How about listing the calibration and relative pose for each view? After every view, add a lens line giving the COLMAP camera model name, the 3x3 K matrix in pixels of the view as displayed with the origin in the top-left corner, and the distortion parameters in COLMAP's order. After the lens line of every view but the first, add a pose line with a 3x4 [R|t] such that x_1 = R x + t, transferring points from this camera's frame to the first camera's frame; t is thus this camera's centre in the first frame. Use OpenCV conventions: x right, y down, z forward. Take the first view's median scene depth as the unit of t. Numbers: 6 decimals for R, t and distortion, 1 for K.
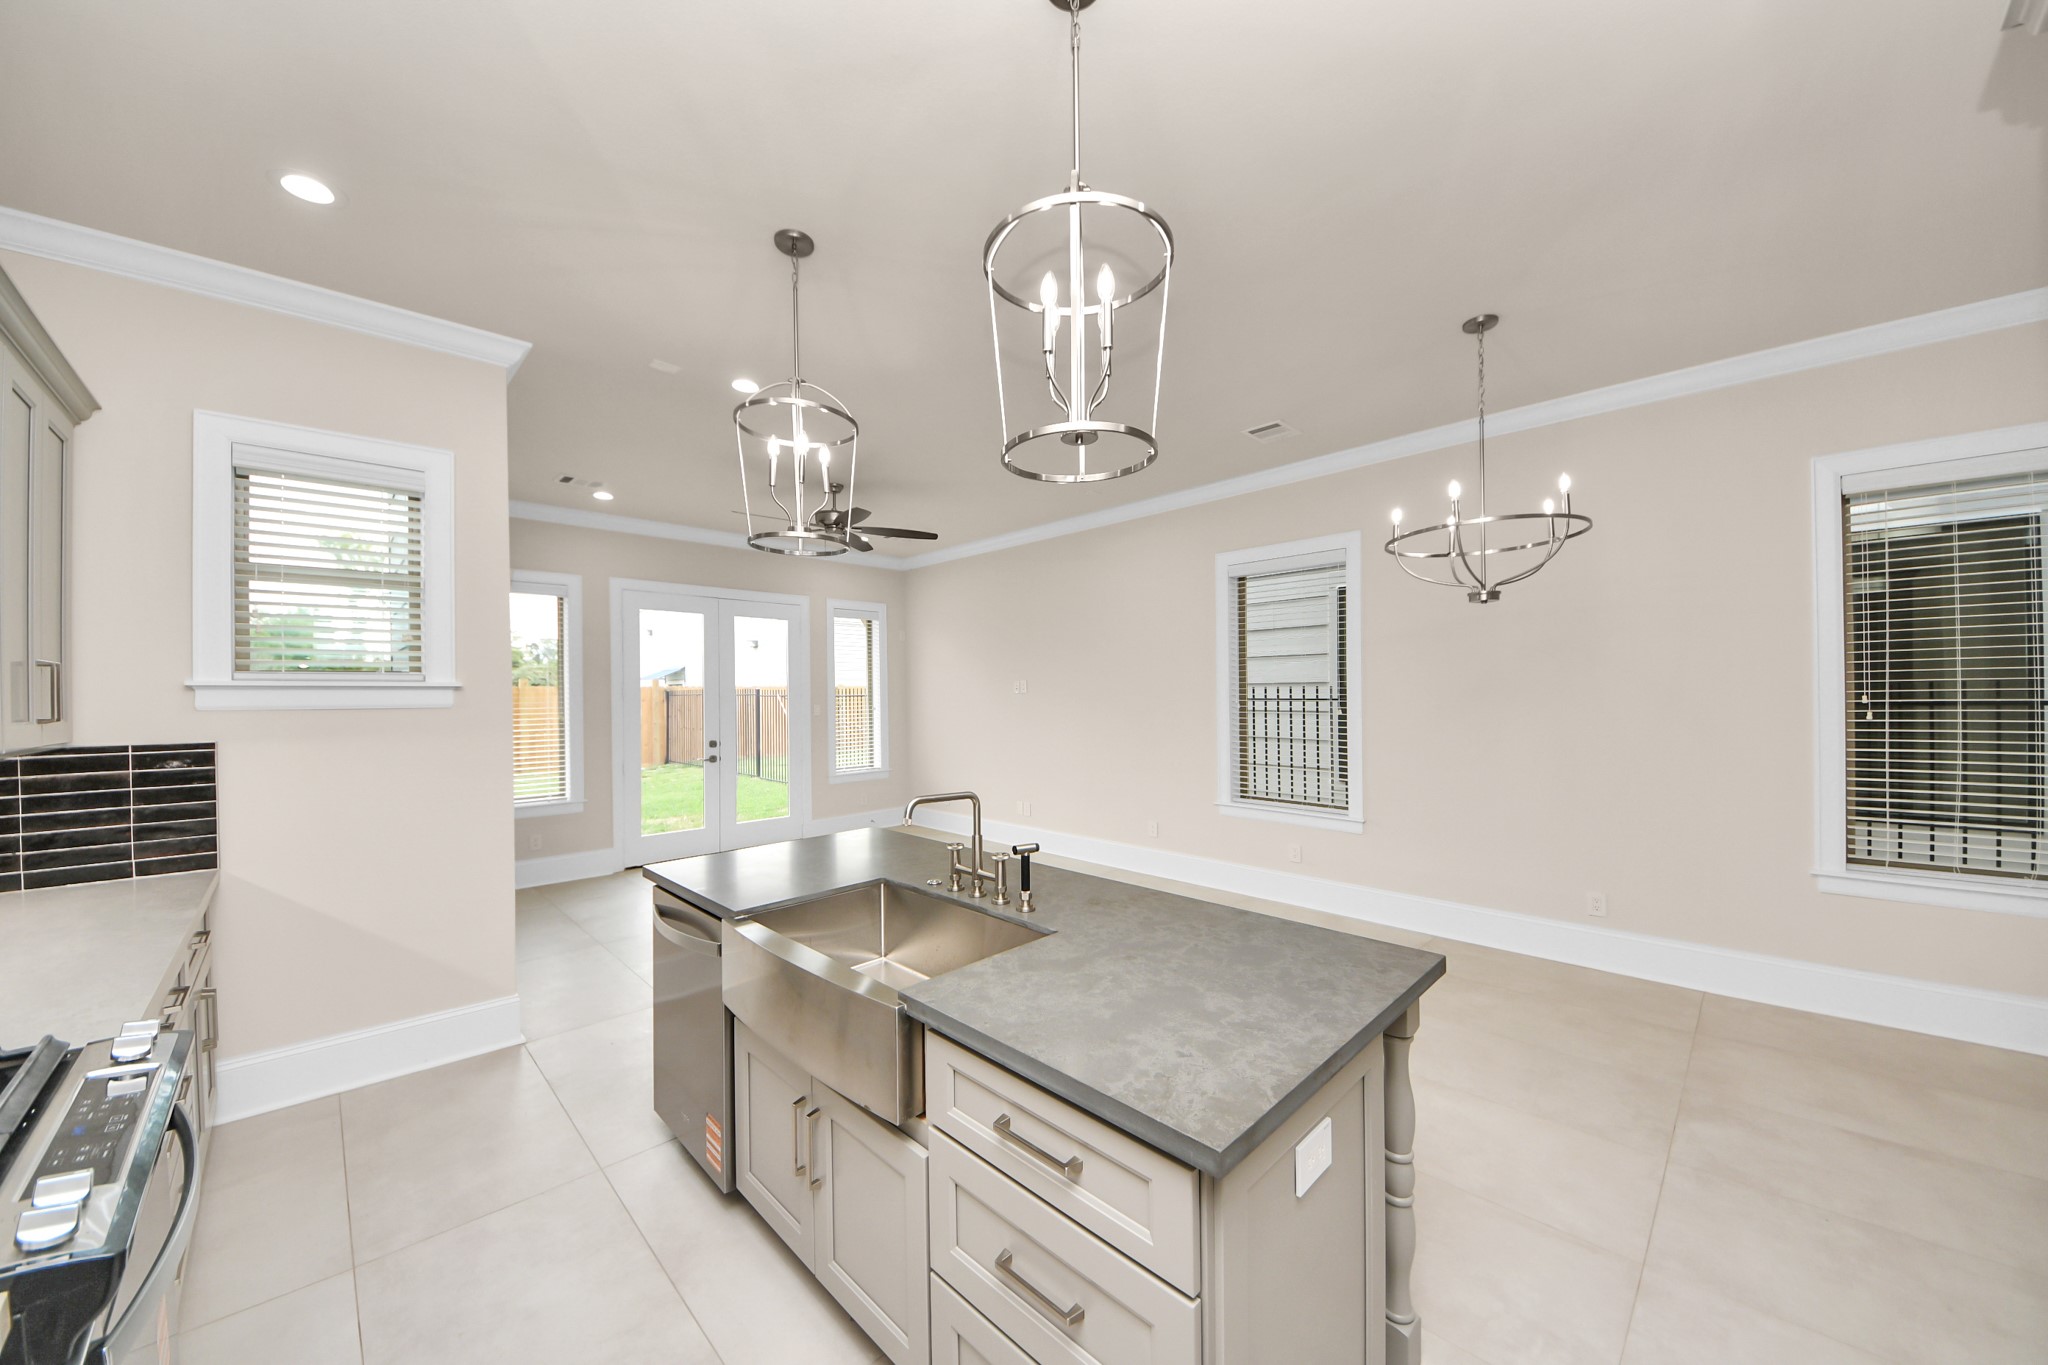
lens RADIAL K [[735.1, 0, 1036.2], [0, 735.1, 686.7], [0, 0, 1]] dist [-0.009212, -0.003588]
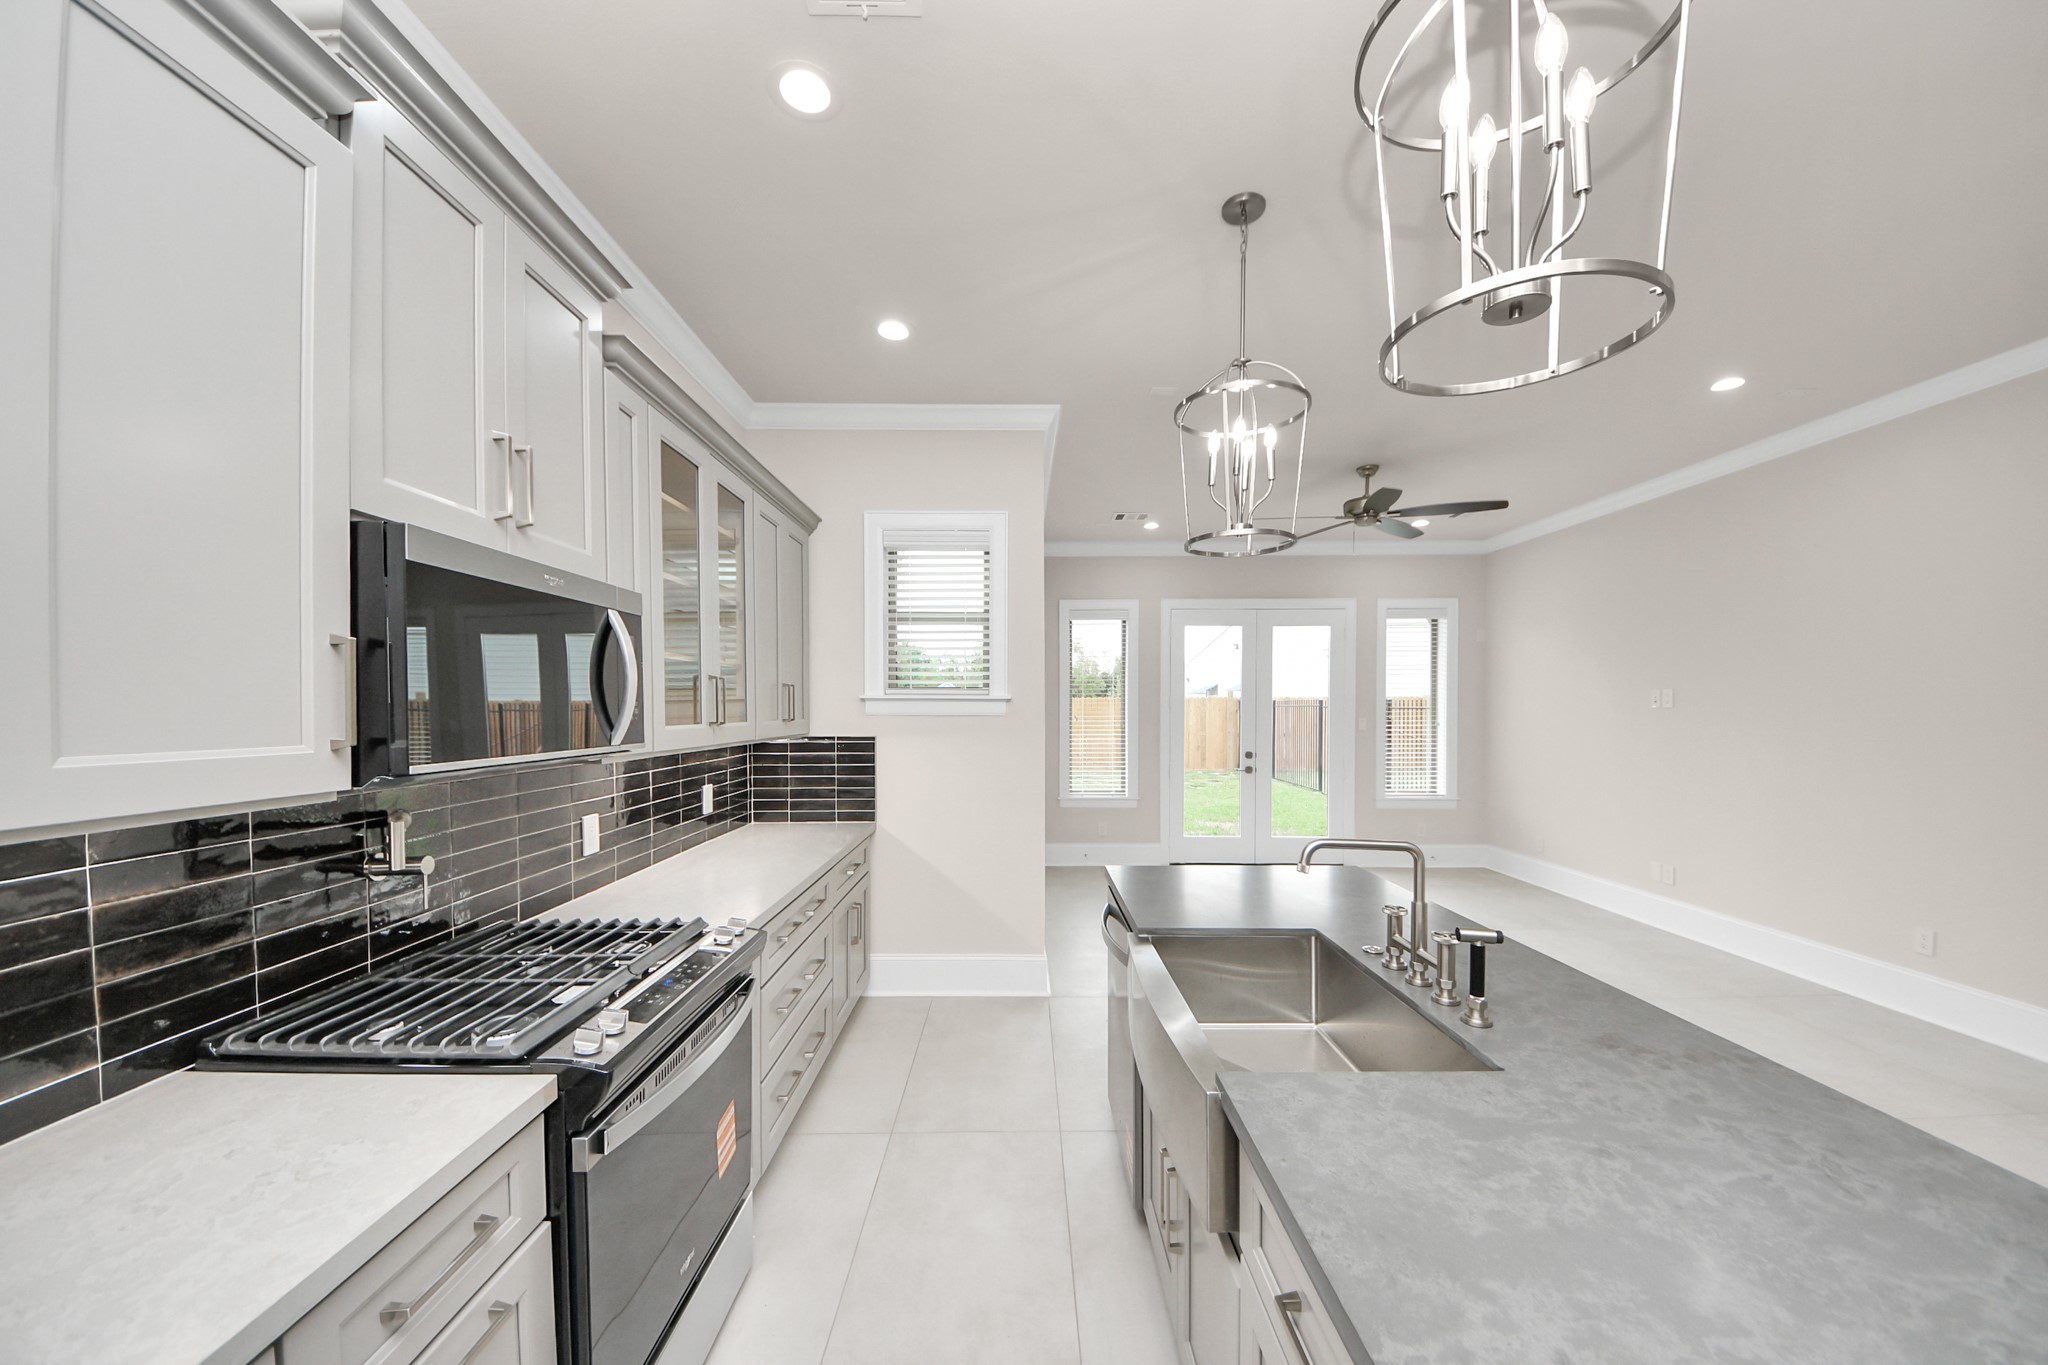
lens RADIAL K [[735.1, 0, 991.4], [0, 735.1, 722.1], [0, 0, 1]] dist [-0.009212, -0.003588]
pose [[0.686495, 0.025047, -0.726703, 0.121817], [0.000145, 0.999402, 0.034582, -0.004911], [0.727135, -0.023846, 0.686080, 0.137364]]
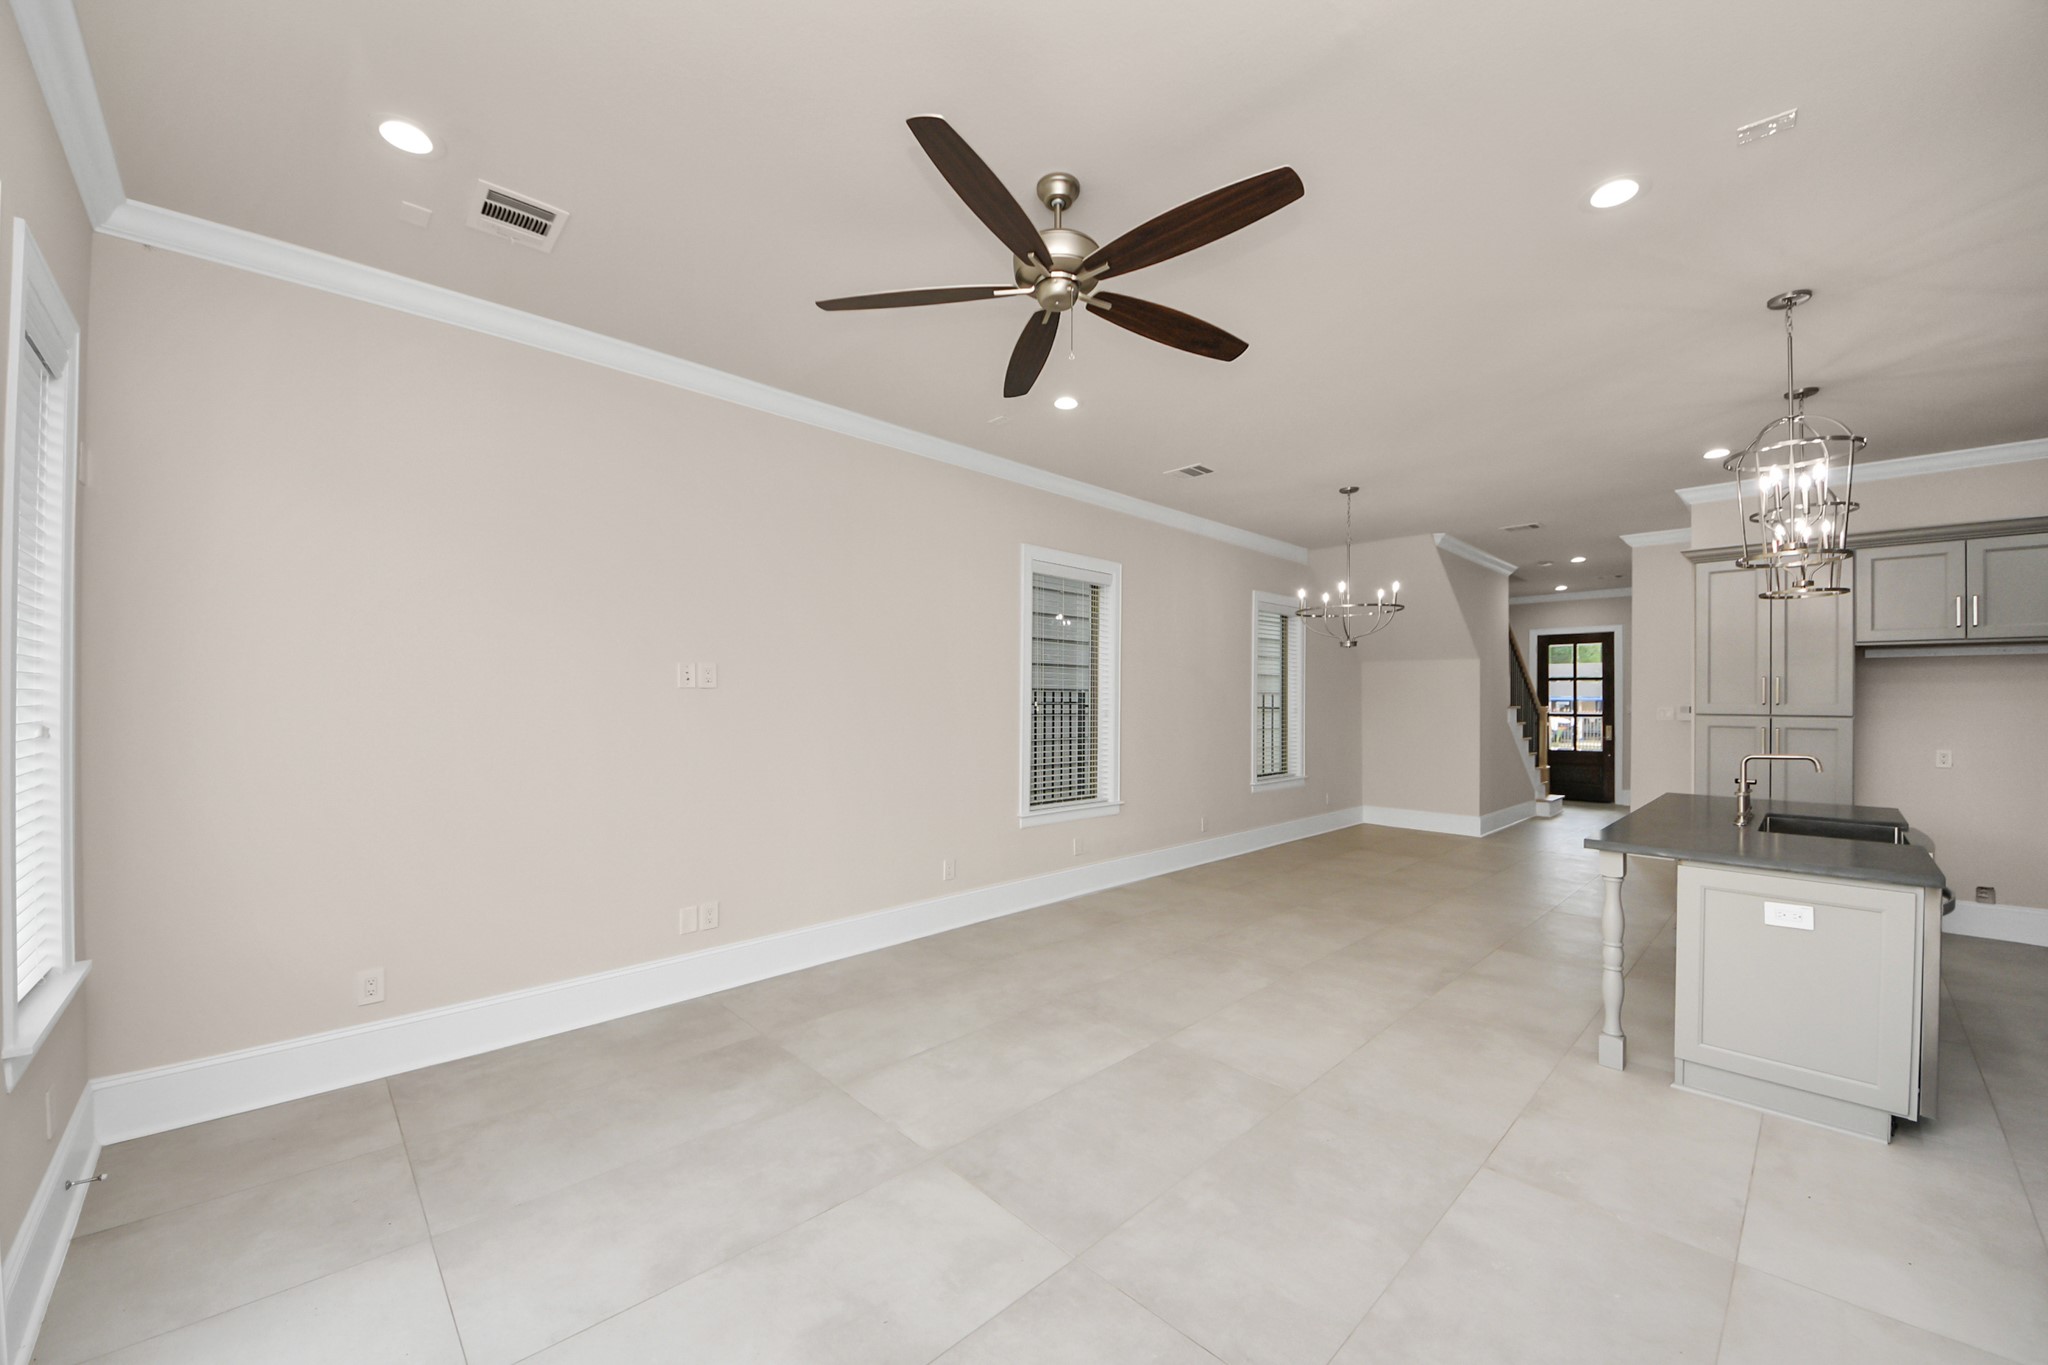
lens RADIAL K [[784.4, 0, 1016.2], [0, 784.4, 691.5], [0, 0, 1]] dist [0.004634, -0.001652]
pose [[0.009044, 0.019008, 0.999778, -1.539621], [-0.013680, 0.999728, -0.018883, 0.049476], [-0.999866, -0.013506, 0.009302, 2.131271]]
